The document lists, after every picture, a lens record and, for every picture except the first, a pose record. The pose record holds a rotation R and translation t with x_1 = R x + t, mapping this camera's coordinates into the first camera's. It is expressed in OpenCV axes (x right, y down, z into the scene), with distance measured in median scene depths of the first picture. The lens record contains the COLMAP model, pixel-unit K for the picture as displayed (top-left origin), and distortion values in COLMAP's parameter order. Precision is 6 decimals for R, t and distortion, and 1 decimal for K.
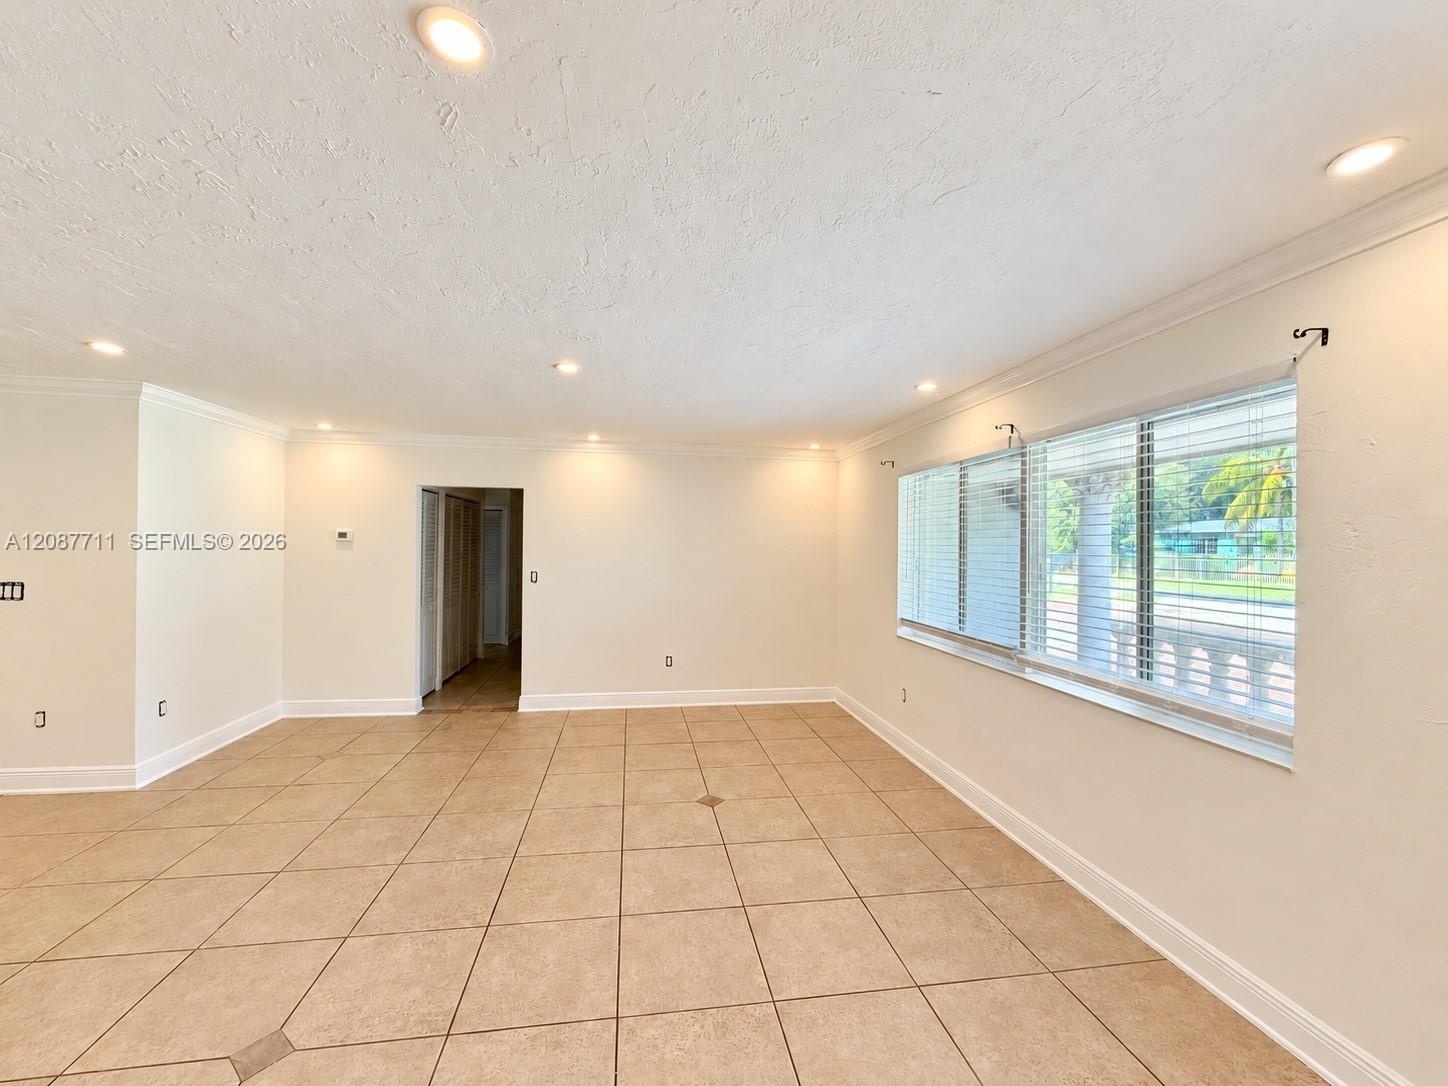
lens RADIAL K [[580.1, 0, 724.0], [0, 580.1, 543.0], [0, 0, 1]] dist [0.000580, 0.000074]
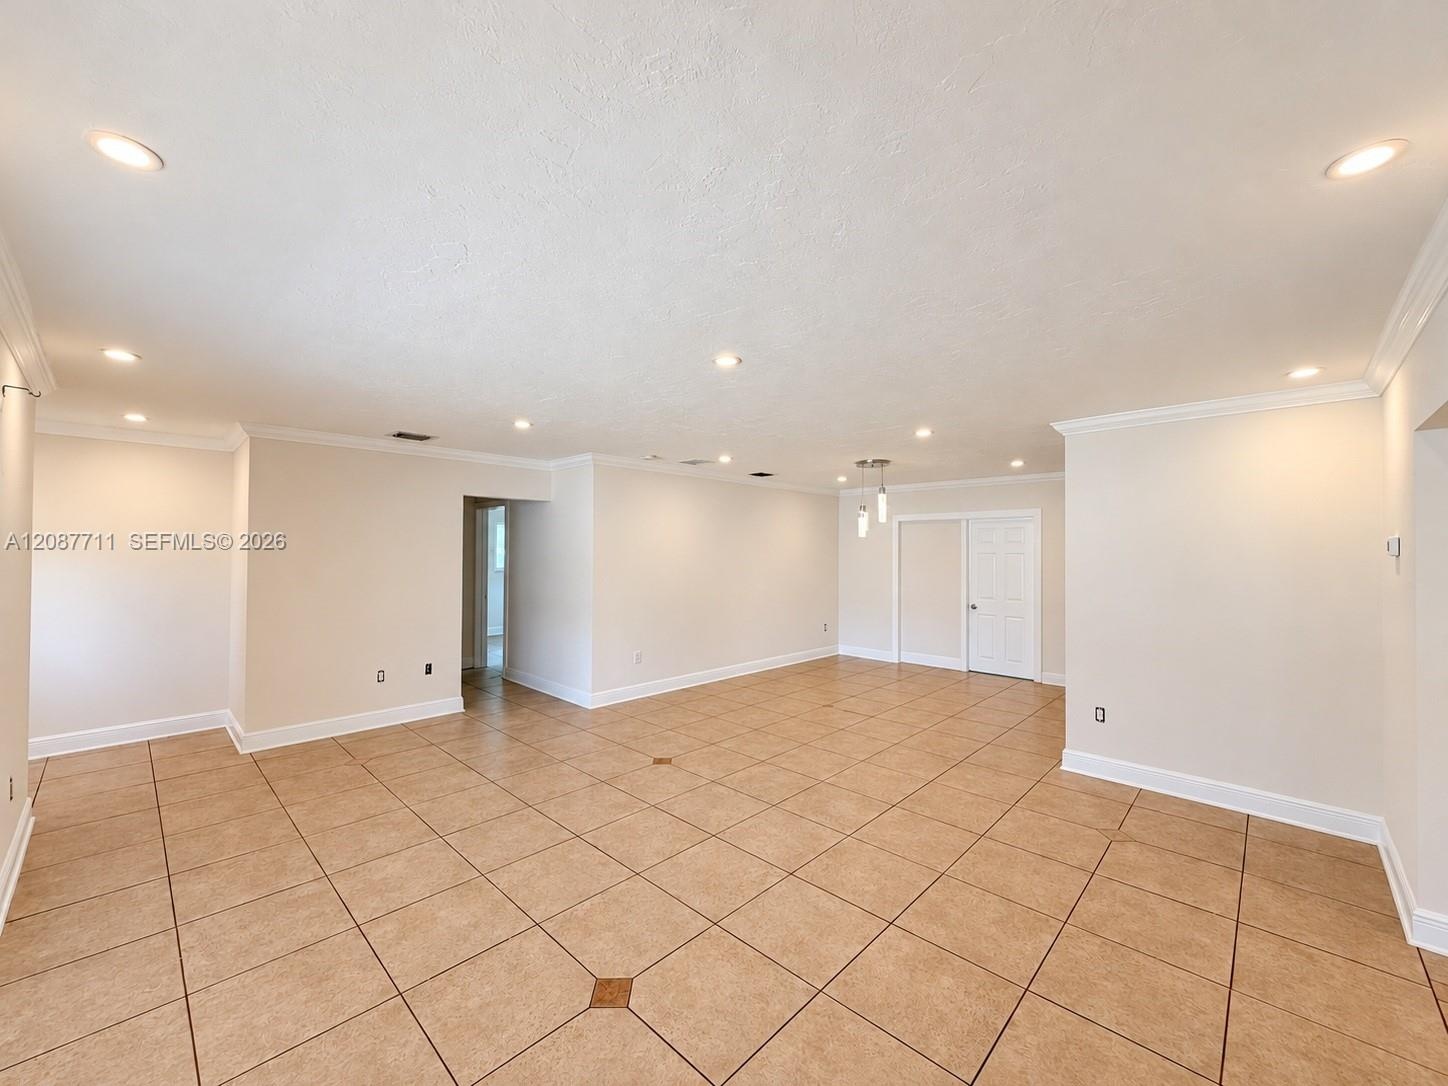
lens RADIAL K [[580.1, 0, 724.0], [0, 580.1, 543.0], [0, 0, 1]] dist [0.000580, 0.000074]
pose [[-0.801623, -0.023163, -0.597381, 0.175196], [-0.011924, 0.999670, -0.022760, 0.002626], [0.597711, -0.011122, -0.801634, 1.100555]]
